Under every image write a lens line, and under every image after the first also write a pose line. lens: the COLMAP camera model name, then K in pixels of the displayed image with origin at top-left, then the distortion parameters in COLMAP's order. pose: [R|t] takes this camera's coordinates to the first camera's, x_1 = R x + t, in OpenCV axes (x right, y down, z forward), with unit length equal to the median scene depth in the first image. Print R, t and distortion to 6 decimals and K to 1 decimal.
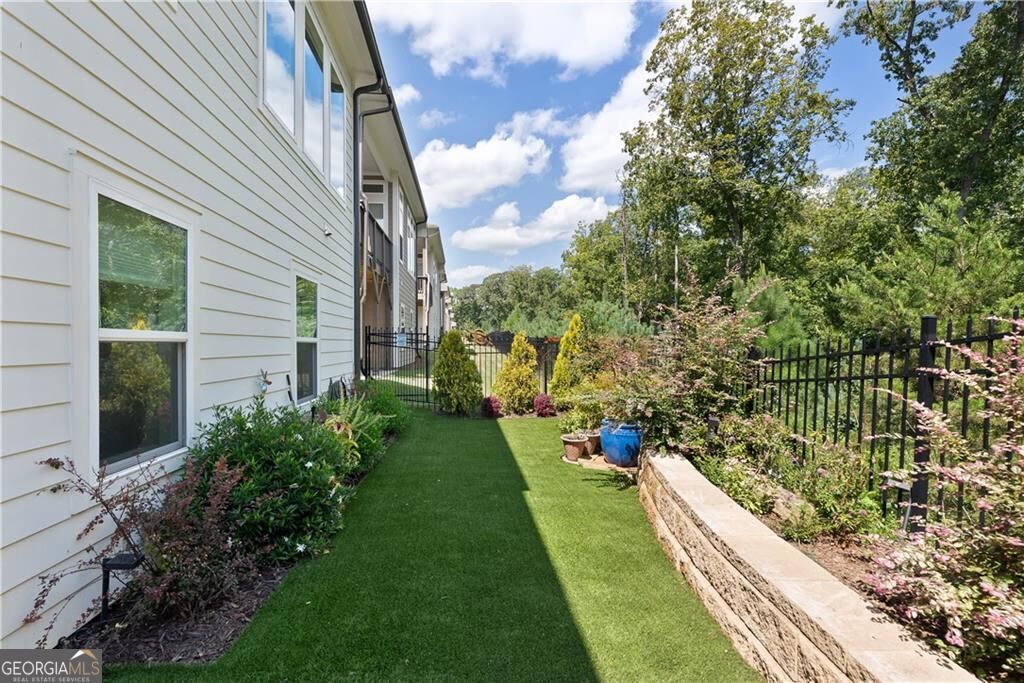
lens RADIAL K [[485.5, 0, 509.8], [0, 485.5, 342.4], [0, 0, 1]] dist [0.003004, 0.000577]
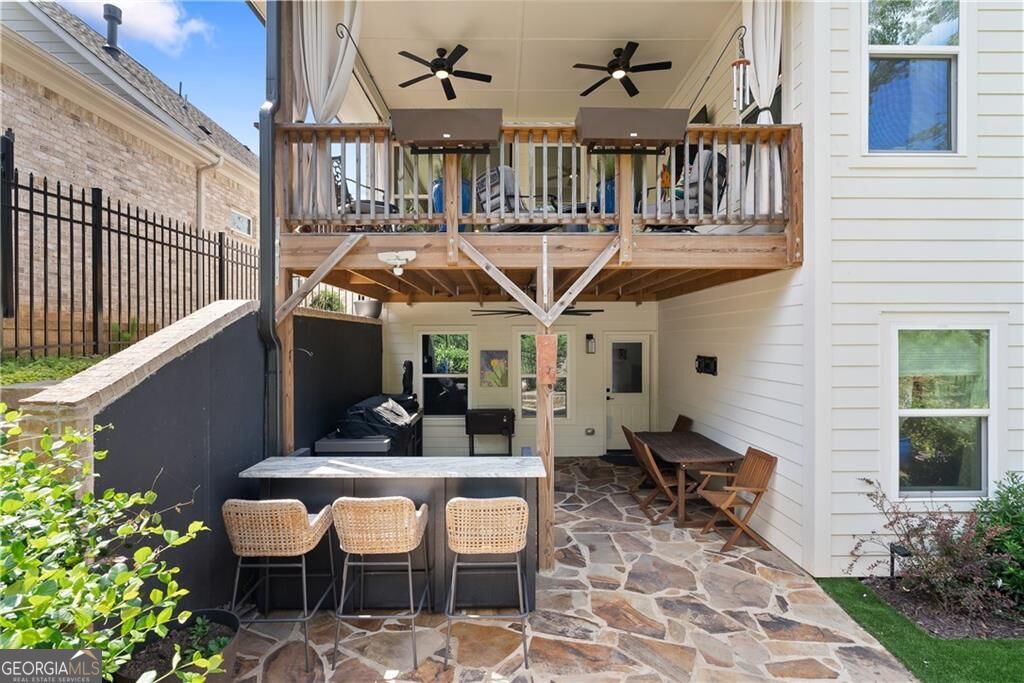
lens RADIAL K [[468.6, 0, 510.8], [0, 468.6, 336.7], [0, 0, 1]] dist [-0.005512, 0.003654]
pose [[-0.079489, 0.005324, -0.996822, 0.824028], [0.006154, 0.999969, 0.004850, -0.275889], [0.996817, -0.005749, -0.079519, -0.204100]]
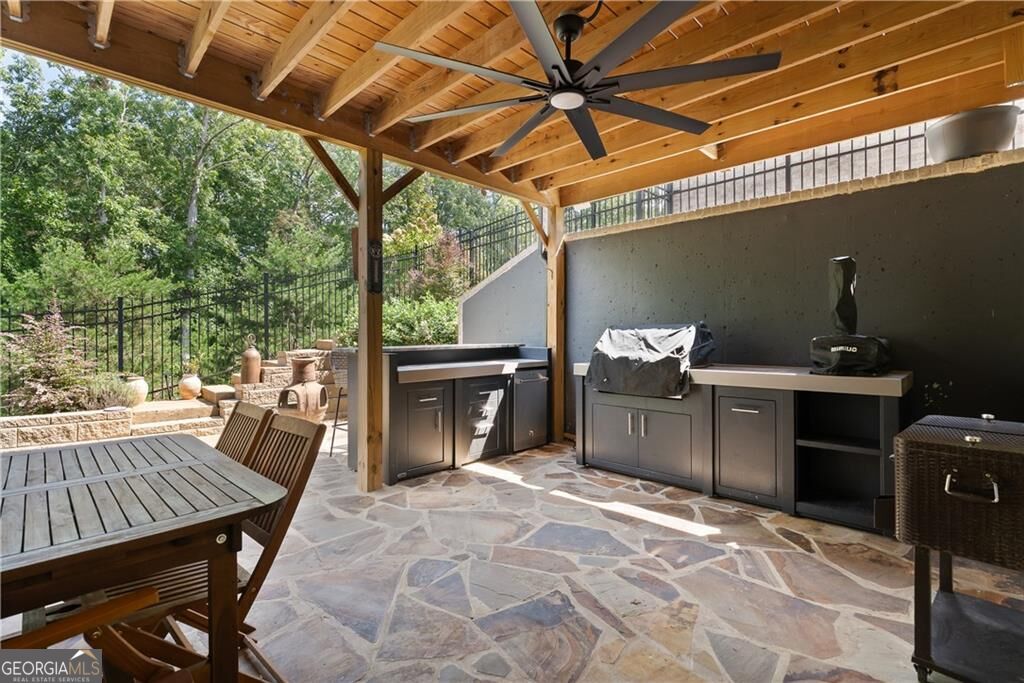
lens RADIAL K [[468.6, 0, 511.6], [0, 468.6, 334.0], [0, 0, 1]] dist [-0.005512, 0.003654]
pose [[-0.635390, 0.007102, 0.772158, -2.192795], [0.000829, 0.999963, -0.008515, 0.068371], [-0.772191, -0.004771, -0.635373, 0.365138]]
